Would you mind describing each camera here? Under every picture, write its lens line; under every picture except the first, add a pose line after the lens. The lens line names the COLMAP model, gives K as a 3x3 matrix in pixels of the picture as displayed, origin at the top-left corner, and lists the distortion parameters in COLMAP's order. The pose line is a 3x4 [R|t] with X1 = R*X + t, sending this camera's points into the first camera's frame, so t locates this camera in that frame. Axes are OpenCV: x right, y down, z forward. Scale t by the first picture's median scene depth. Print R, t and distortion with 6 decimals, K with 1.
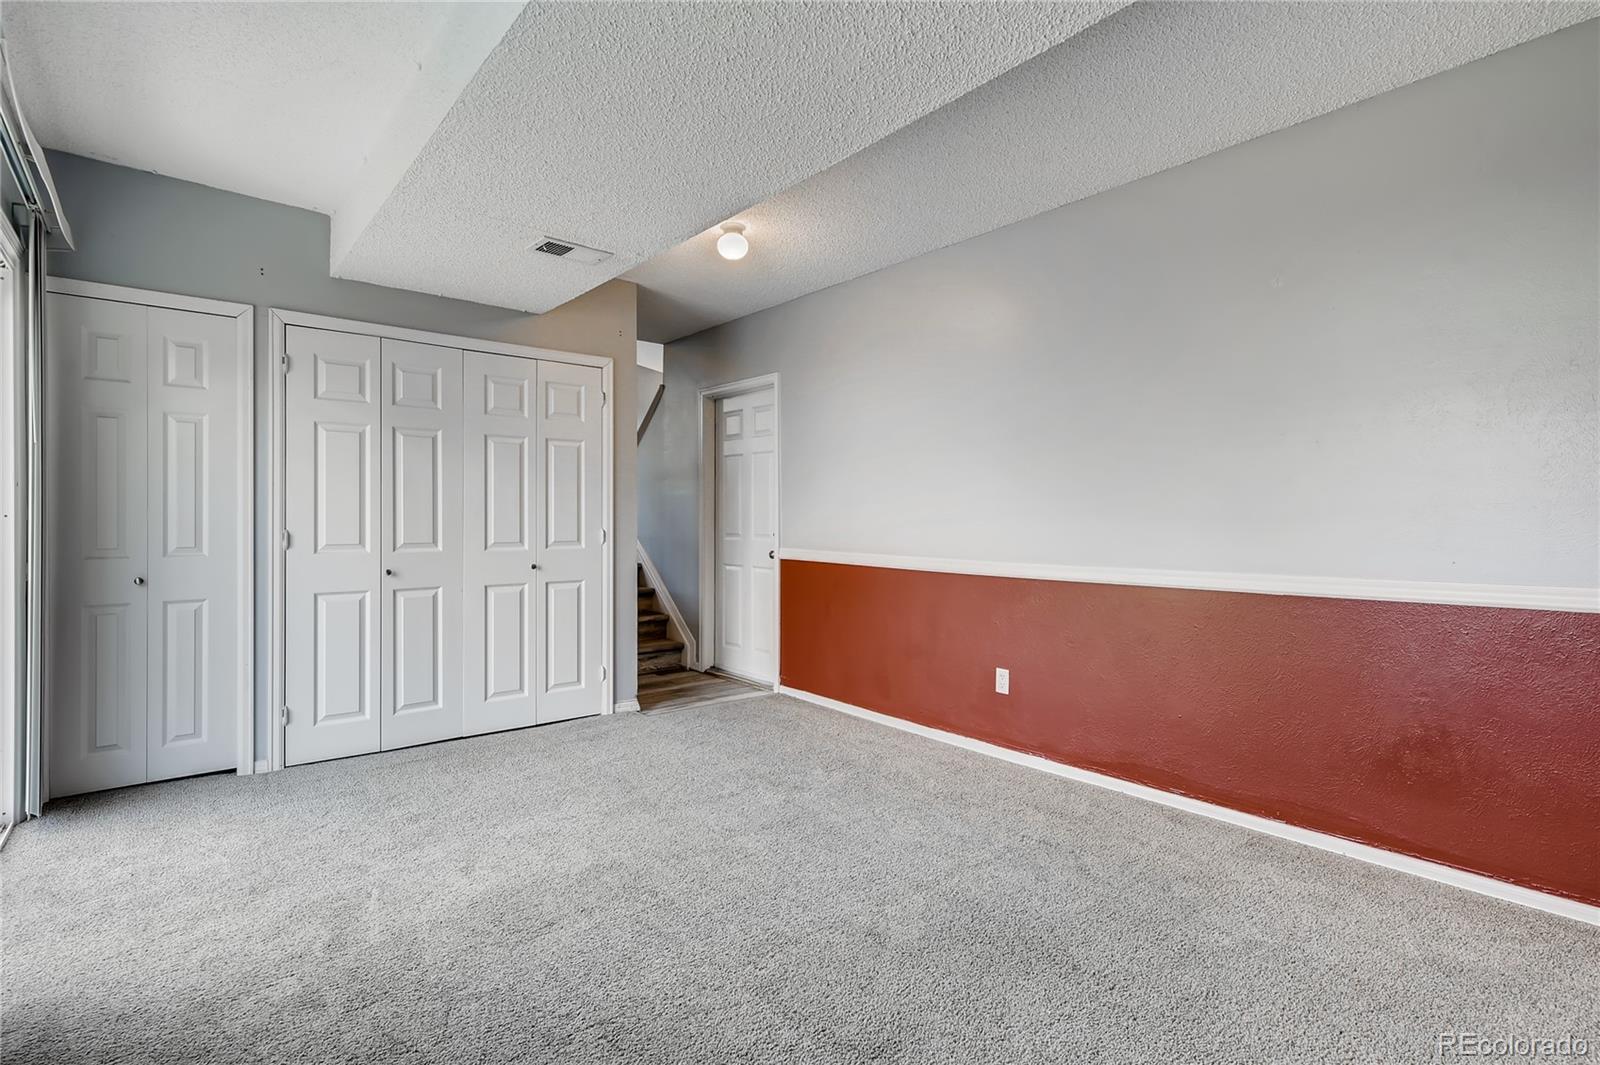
lens RADIAL K [[769.2, 0, 804.0], [0, 769.2, 521.1], [0, 0, 1]] dist [0.010549, -0.000304]
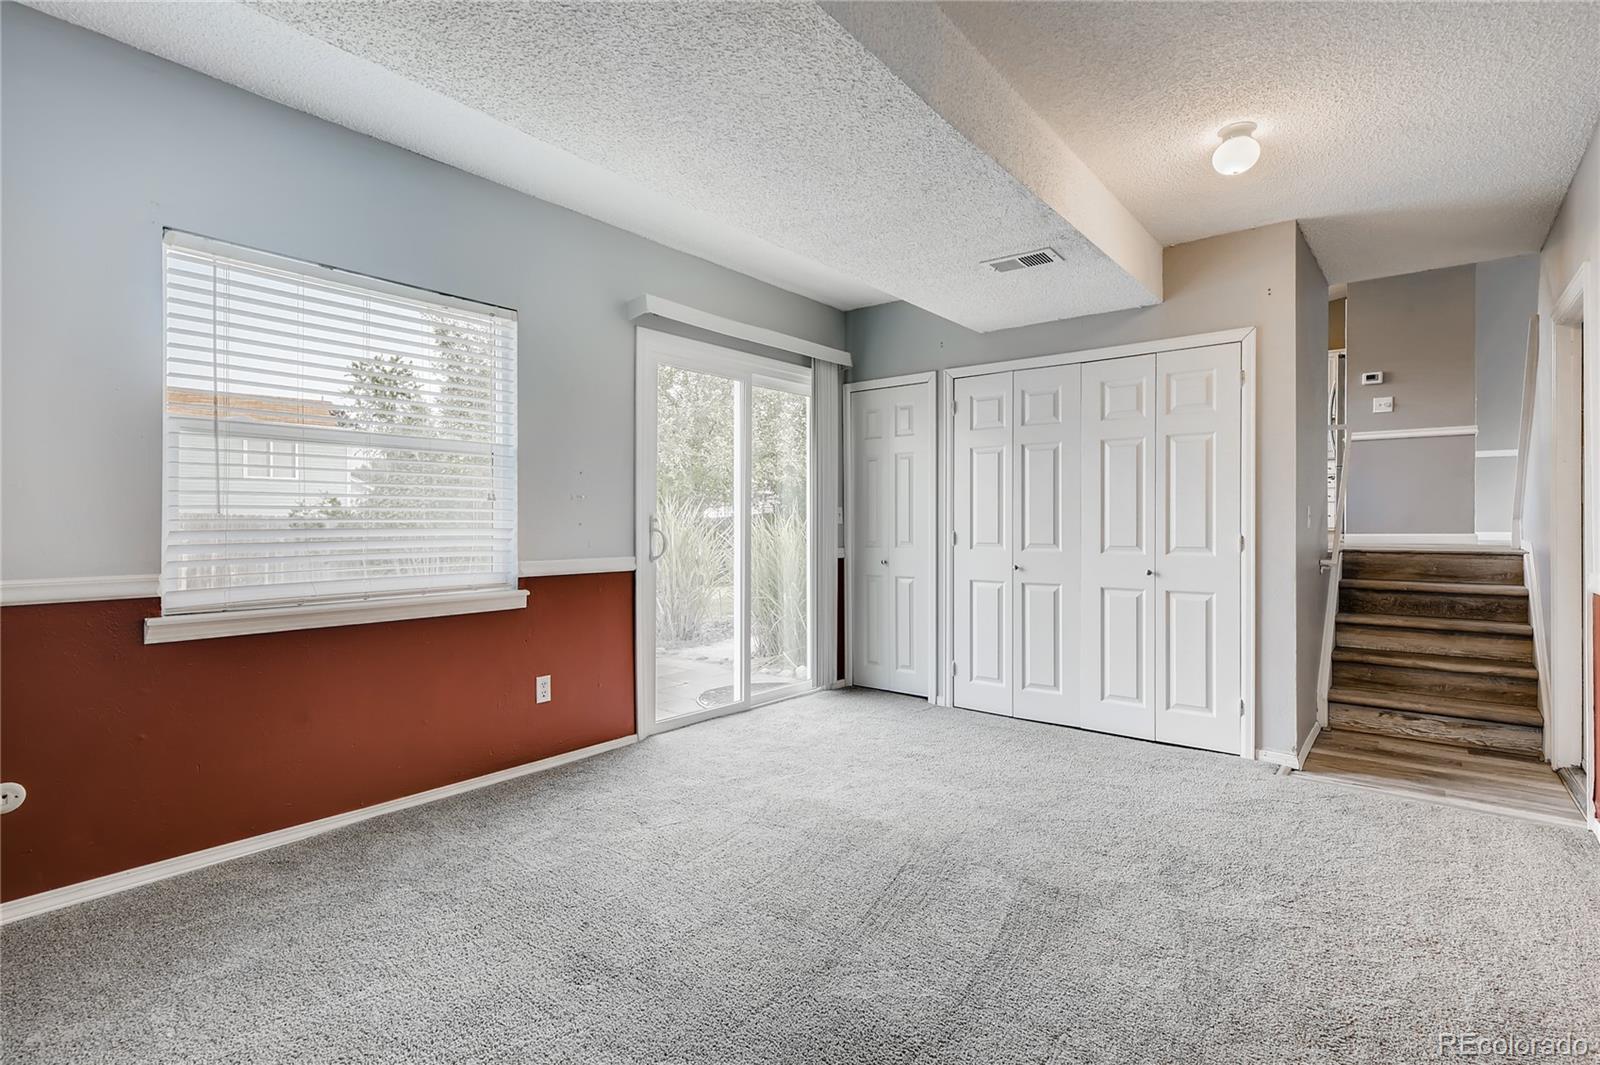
lens RADIAL K [[769.2, 0, 793.9], [0, 769.2, 522.0], [0, 0, 1]] dist [0.010549, -0.000304]
pose [[0.202197, -0.002920, -0.979340, 0.576167], [-0.003379, 0.999988, -0.003679, 0.001867], [0.979339, 0.004053, 0.202185, 0.443779]]
